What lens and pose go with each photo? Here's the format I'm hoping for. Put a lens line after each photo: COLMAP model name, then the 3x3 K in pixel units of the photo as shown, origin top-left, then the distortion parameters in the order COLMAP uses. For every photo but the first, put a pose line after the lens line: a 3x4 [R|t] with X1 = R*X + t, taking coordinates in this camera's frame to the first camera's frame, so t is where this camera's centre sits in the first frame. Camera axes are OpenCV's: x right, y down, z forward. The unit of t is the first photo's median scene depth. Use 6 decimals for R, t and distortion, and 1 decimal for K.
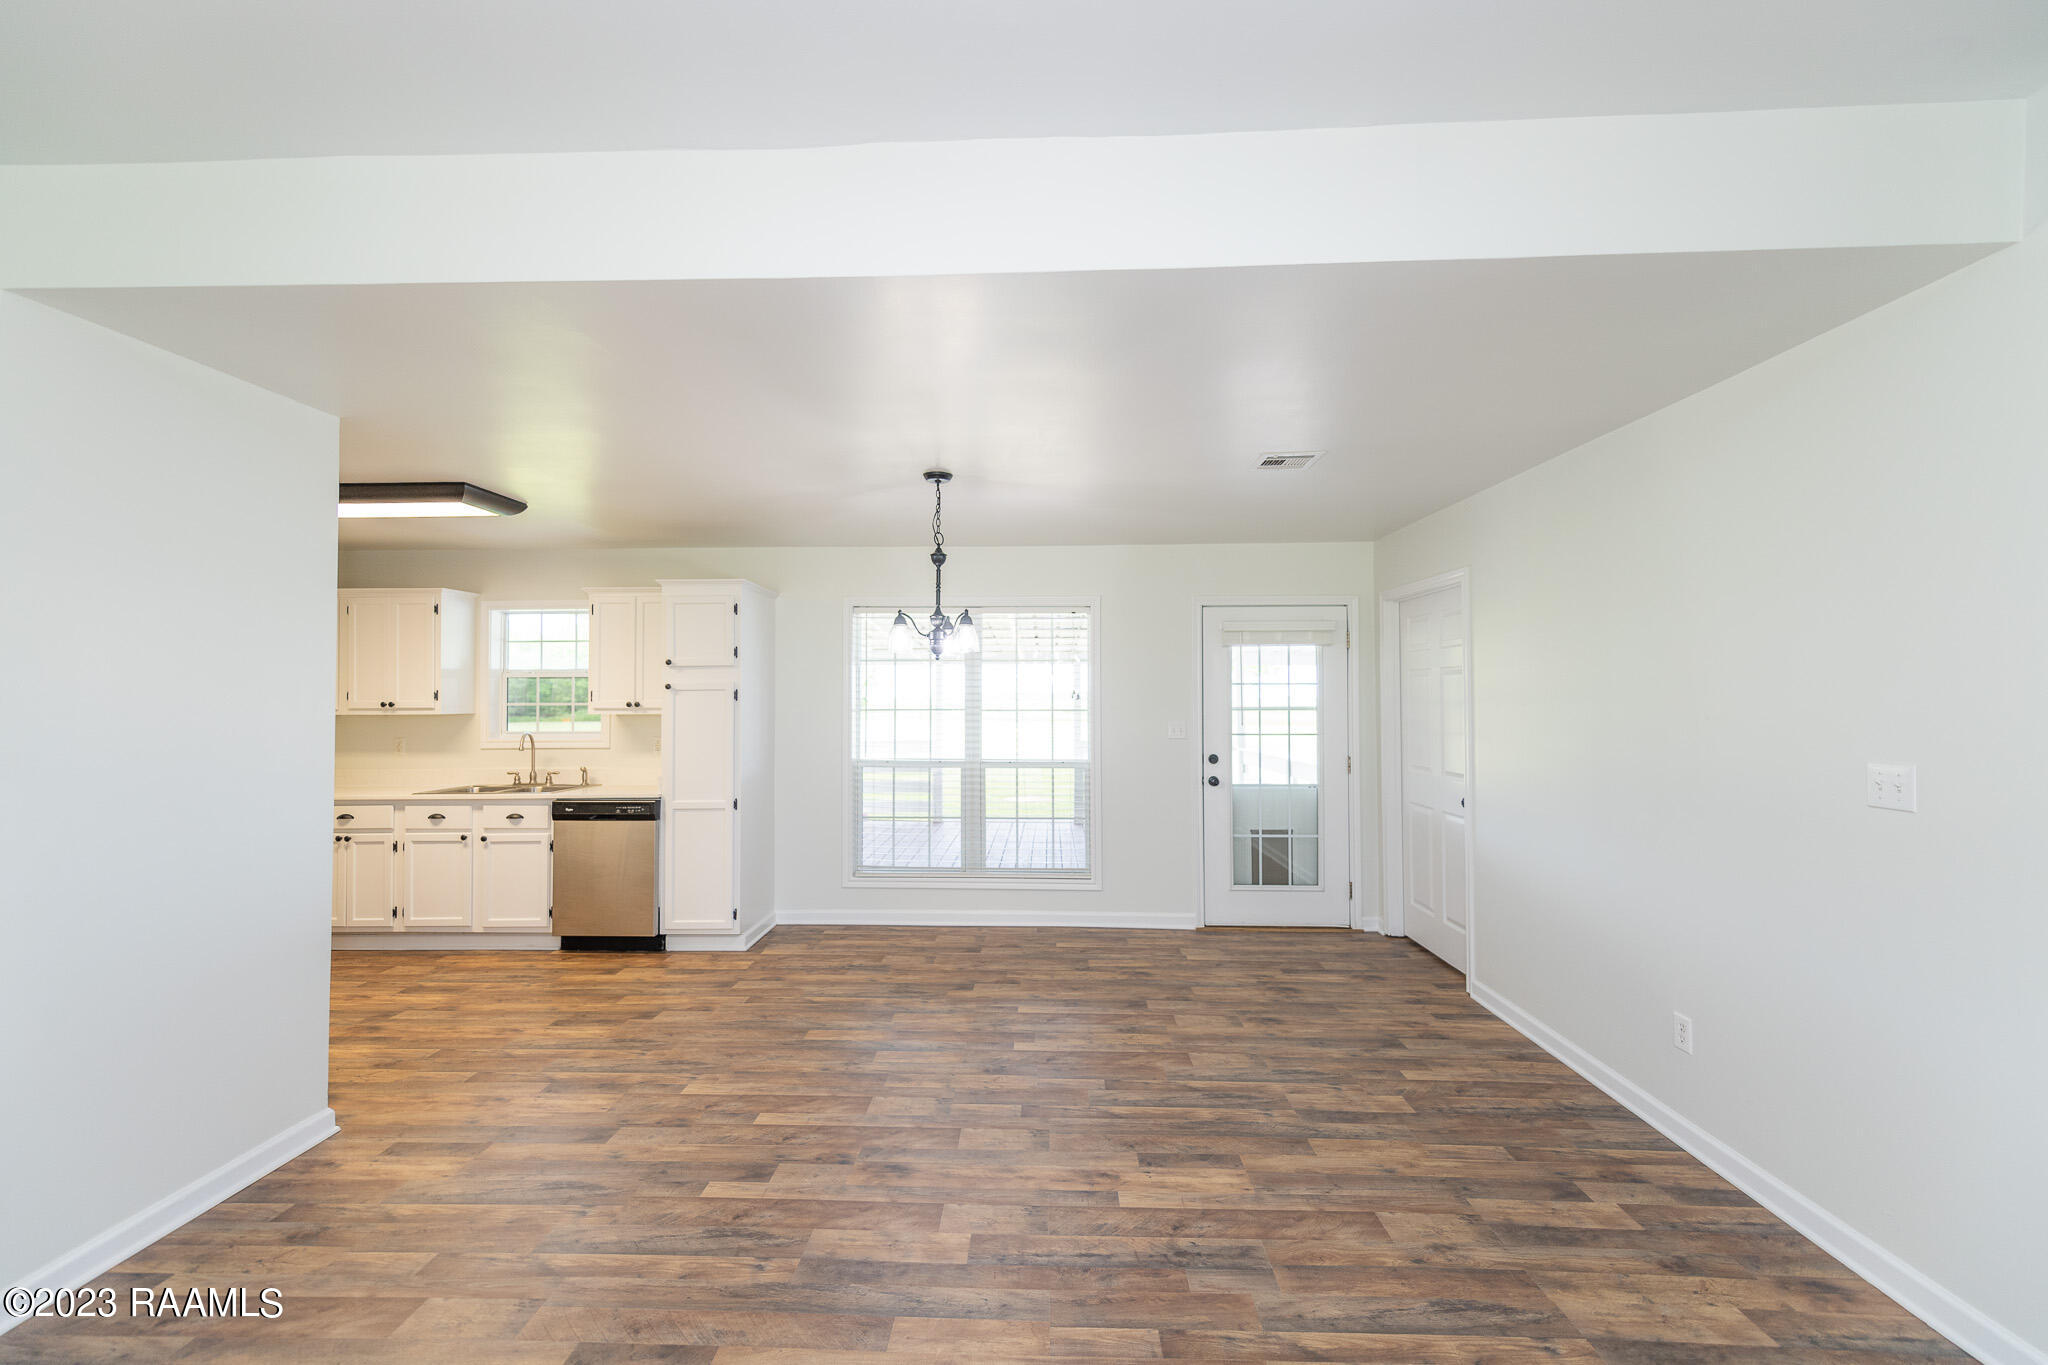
lens RADIAL K [[821.1, 0, 1024.0], [0, 821.1, 682.5], [0, 0, 1]] dist [0.014700, -0.006207]
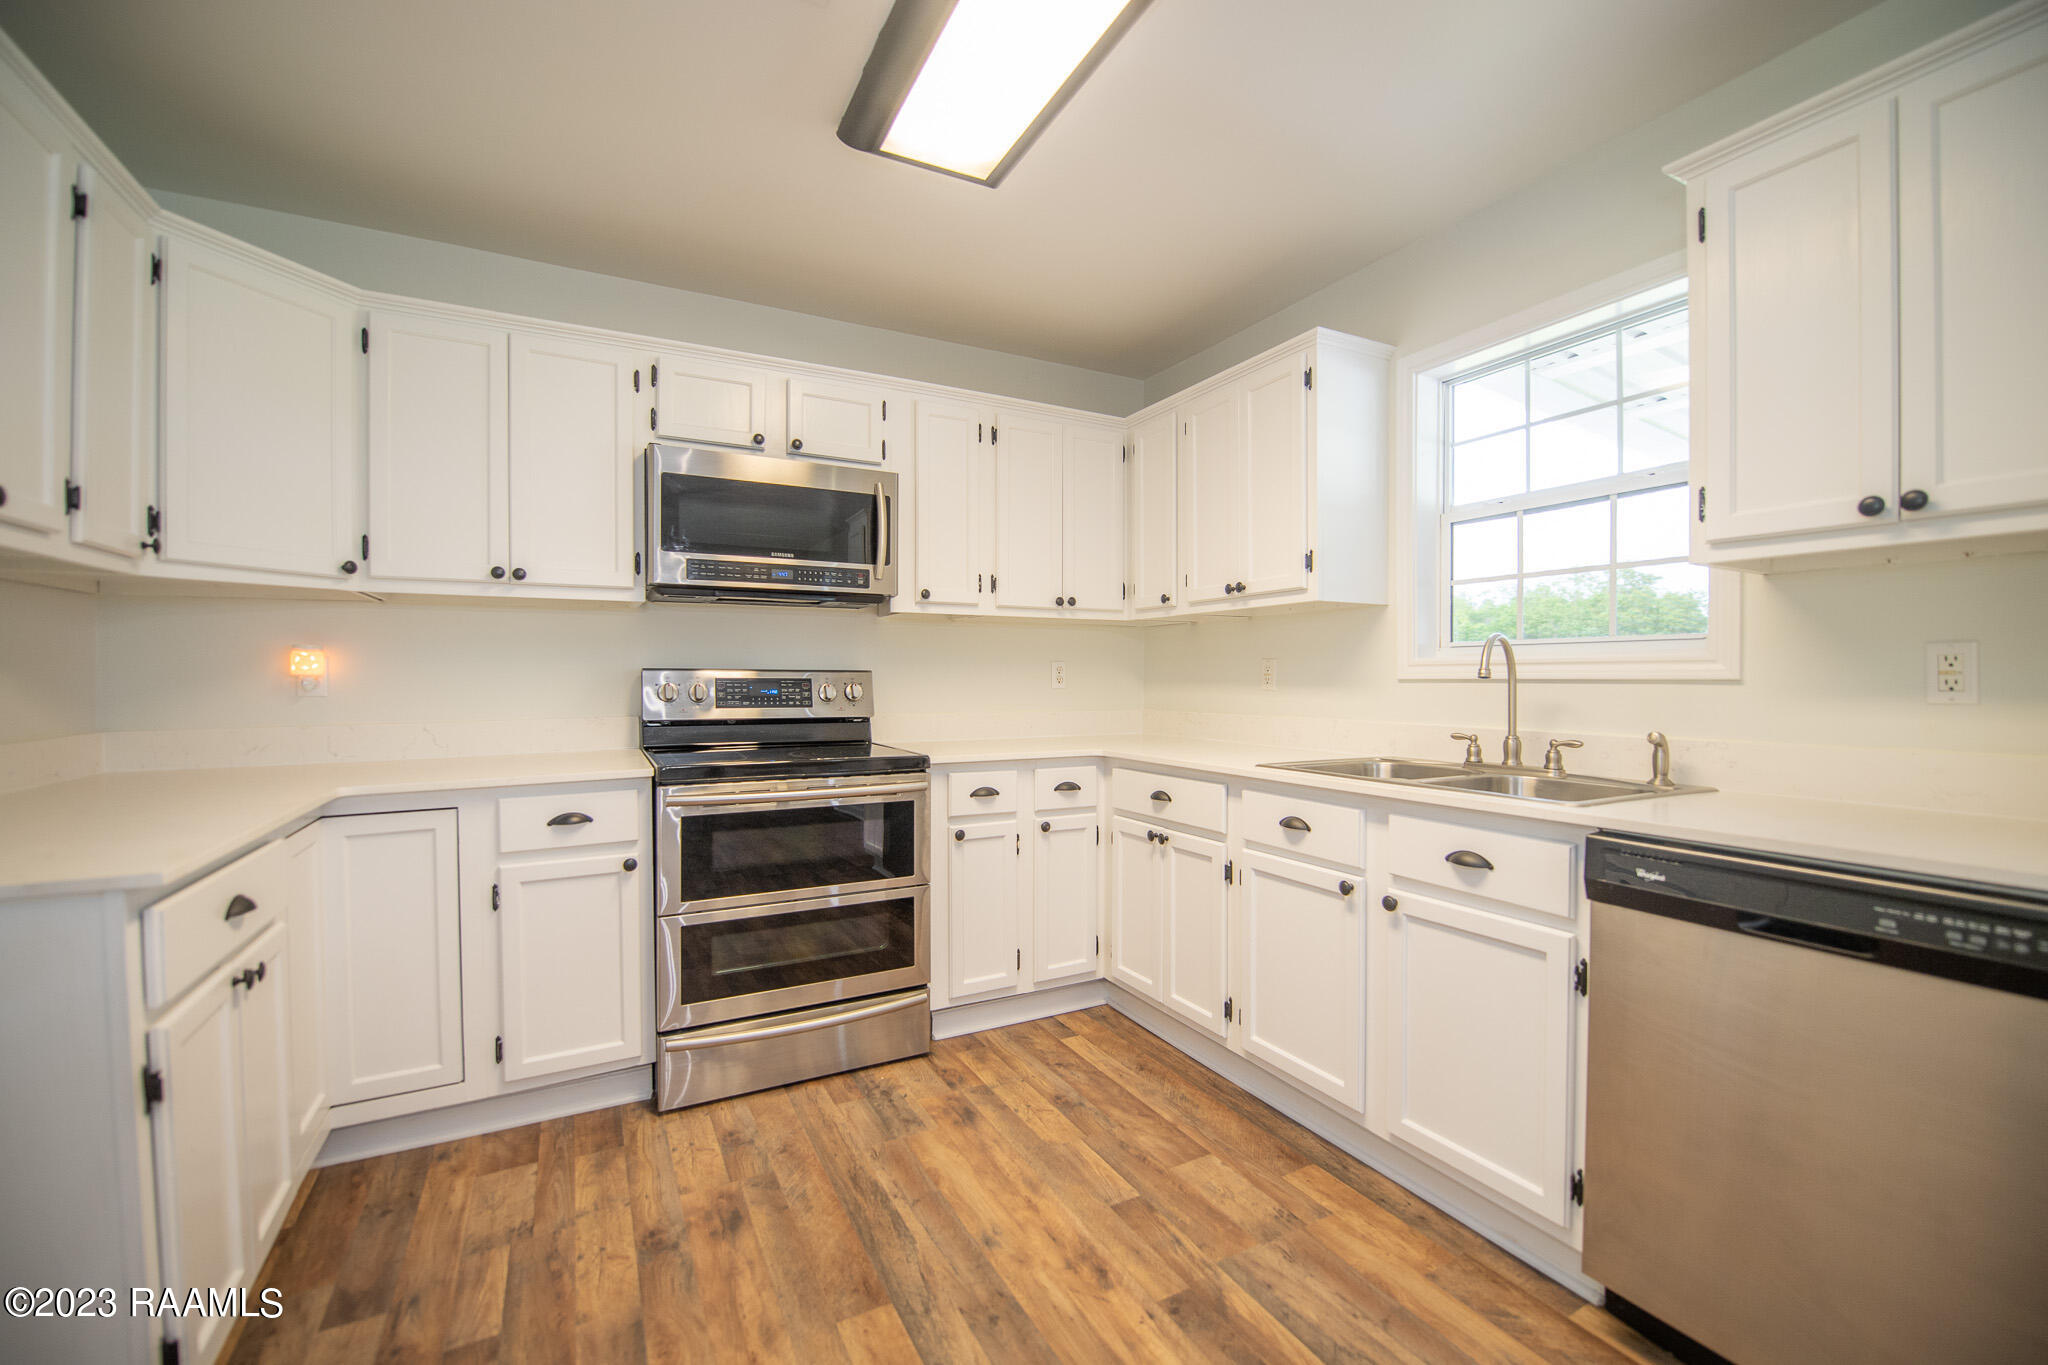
lens RADIAL K [[826.1, 0, 1018.3], [0, 826.1, 678.7], [0, 0, 1]] dist [-0.019228, -0.000406]
pose [[0.491773, 0.007649, -0.870690, -0.450765], [0.014710, 0.999746, 0.017091, 0.085447], [0.870599, -0.021212, 0.491535, 0.732857]]
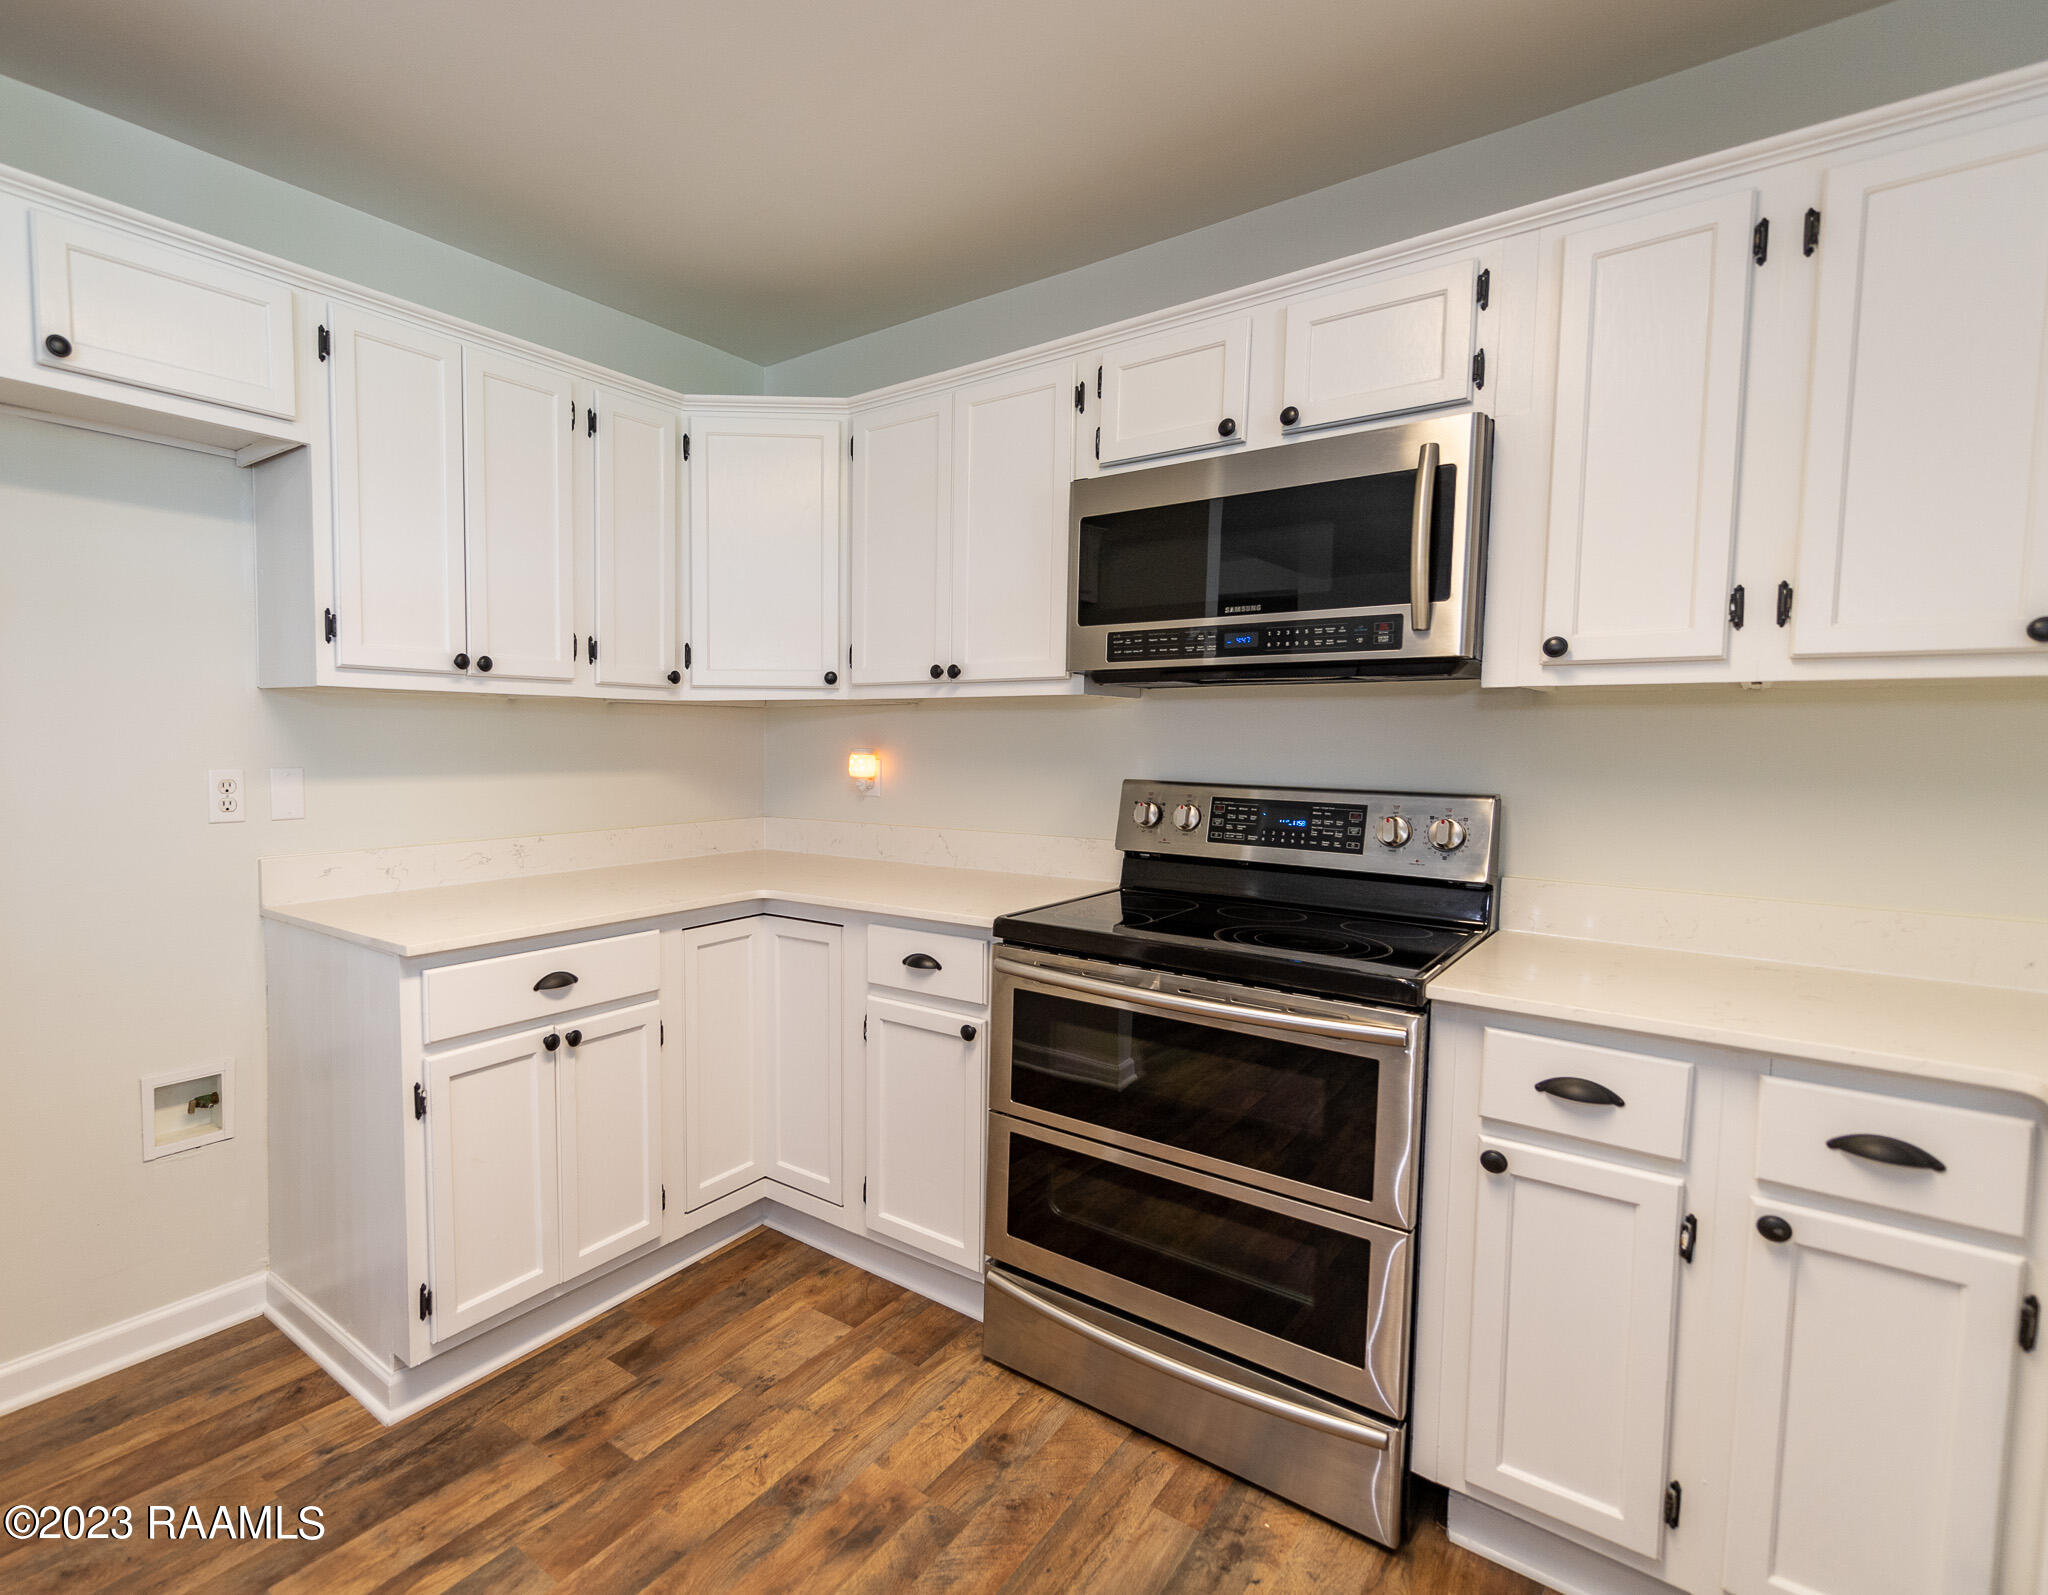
lens RADIAL K [[1022.6, 0, 861.2], [0, 1022.6, 799.1], [0, 0, 1]] dist [0.009328, -0.001541]
pose [[-0.626833, 0.047910, -0.777679, -0.582163], [0.009087, 0.998489, 0.054188, 0.062983], [0.779101, 0.026900, -0.626321, 1.028925]]
